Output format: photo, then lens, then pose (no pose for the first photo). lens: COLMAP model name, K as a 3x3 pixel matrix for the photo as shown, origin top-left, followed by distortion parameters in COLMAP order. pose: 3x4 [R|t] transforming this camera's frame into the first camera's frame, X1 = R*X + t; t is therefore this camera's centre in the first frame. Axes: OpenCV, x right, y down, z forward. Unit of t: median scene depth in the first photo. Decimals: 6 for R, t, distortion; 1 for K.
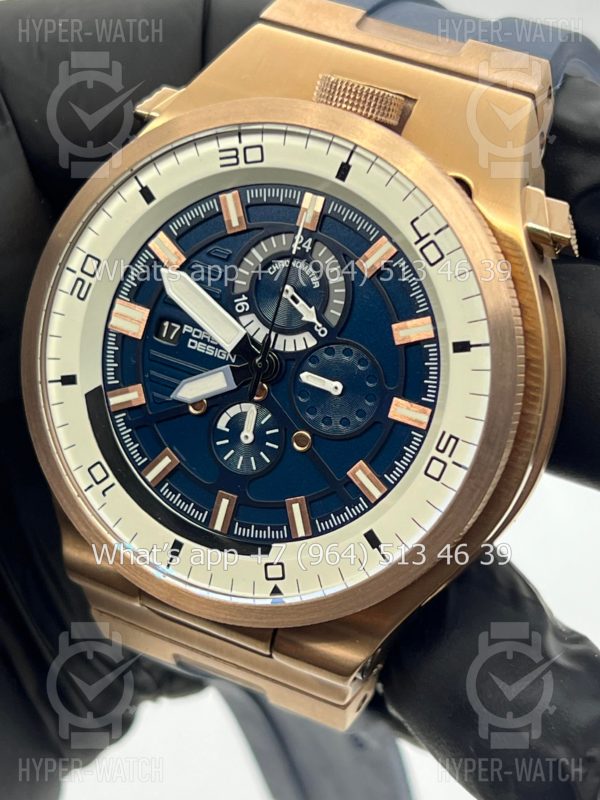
lens RADIAL K [[1876.0, 0, 296.5], [0, 1876.0, 399.3], [0, 0, 1]] dist [0.293537, 0.000000]
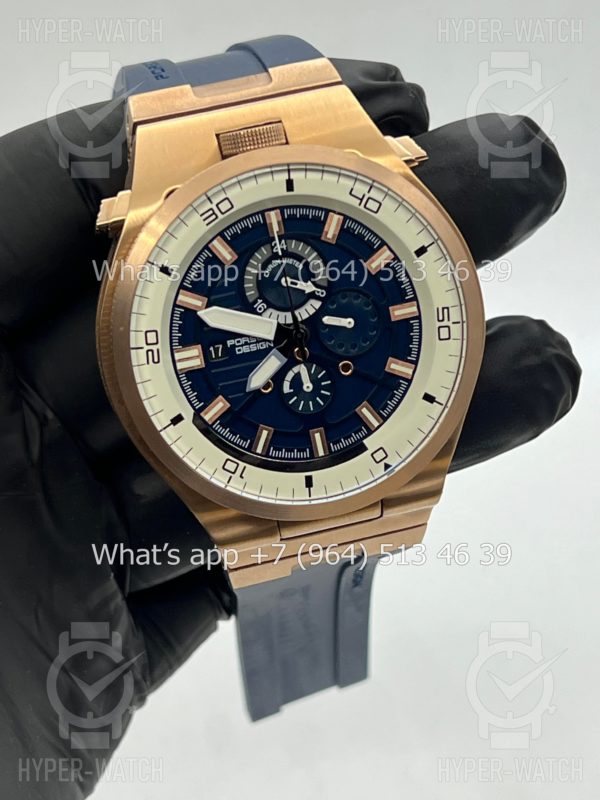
lens RADIAL K [[1876.0, 0, 300.9], [0, 1876.0, 401.1], [0, 0, 1]] dist [0.293537, 0.000000]
pose [[0.762337, -0.505161, 0.404543, -0.608423], [0.491082, 0.858654, 0.146805, -0.180888], [-0.421522, 0.086749, 0.902659, -0.261507]]
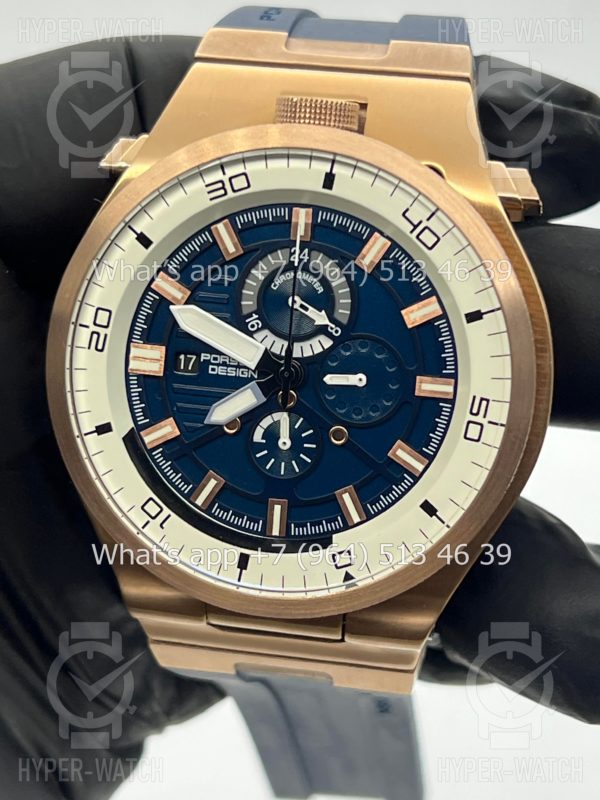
lens RADIAL K [[1876.0, 0, 302.0], [0, 1876.0, 401.1], [0, 0, 1]] dist [0.293537, 0.000000]
pose [[0.961625, -0.218059, 0.166517, -0.191322], [0.218592, 0.975696, 0.015351, -0.017813], [-0.165818, 0.021637, 0.985919, -0.052667]]
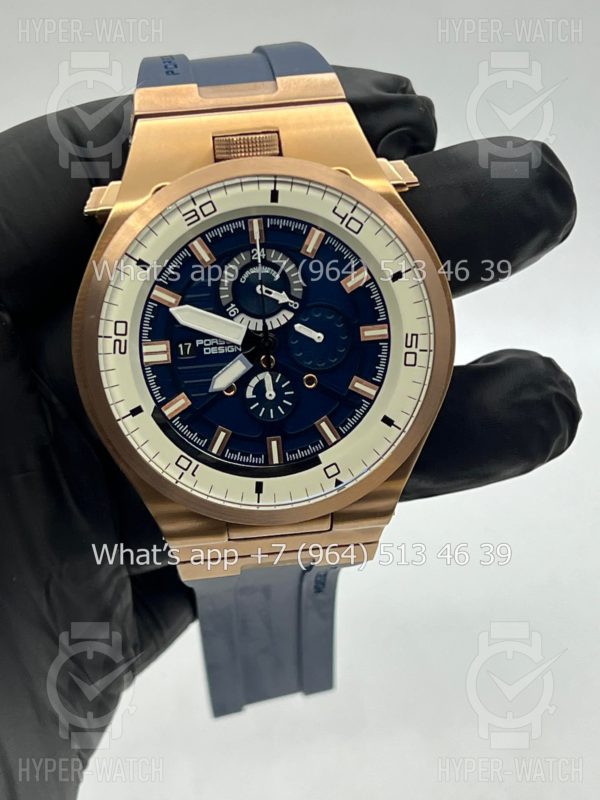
lens RADIAL K [[1876.0, 0, 294.7], [0, 1876.0, 398.8], [0, 0, 1]] dist [0.293537, 0.000000]
pose [[0.842570, -0.408624, 0.350859, -0.516303], [0.386683, 0.912420, 0.134041, -0.162379], [-0.374903, 0.022732, 0.926785, -0.325612]]
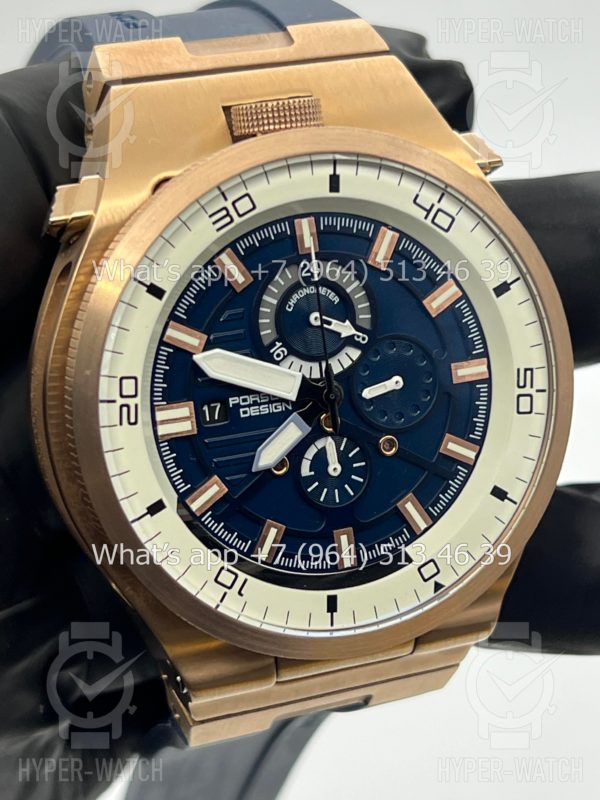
lens RADIAL K [[1876.0, 0, 301.9], [0, 1876.0, 400.0], [0, 0, 1]] dist [0.293537, 0.000000]
pose [[0.711846, -0.446811, 0.541882, -0.566719], [0.418865, 0.889395, 0.183110, -0.203850], [-0.563762, 0.096629, 0.820265, 0.195146]]
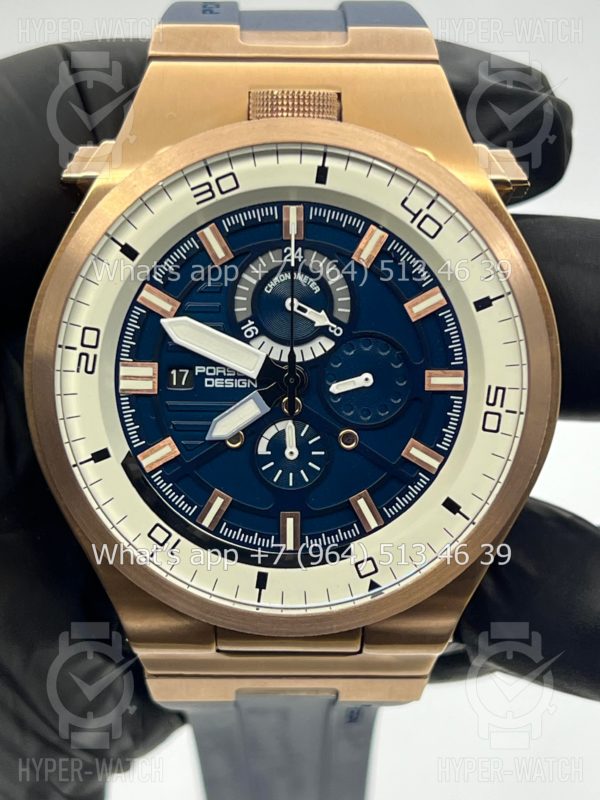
lens RADIAL K [[1876.0, 0, 301.6], [0, 1876.0, 401.9], [0, 0, 1]] dist [0.293537, 0.000000]
pose [[0.900307, -0.300338, 0.315029, -0.337443], [0.299566, 0.952651, 0.052109, -0.058341], [-0.315763, 0.047458, 0.947650, 0.034478]]
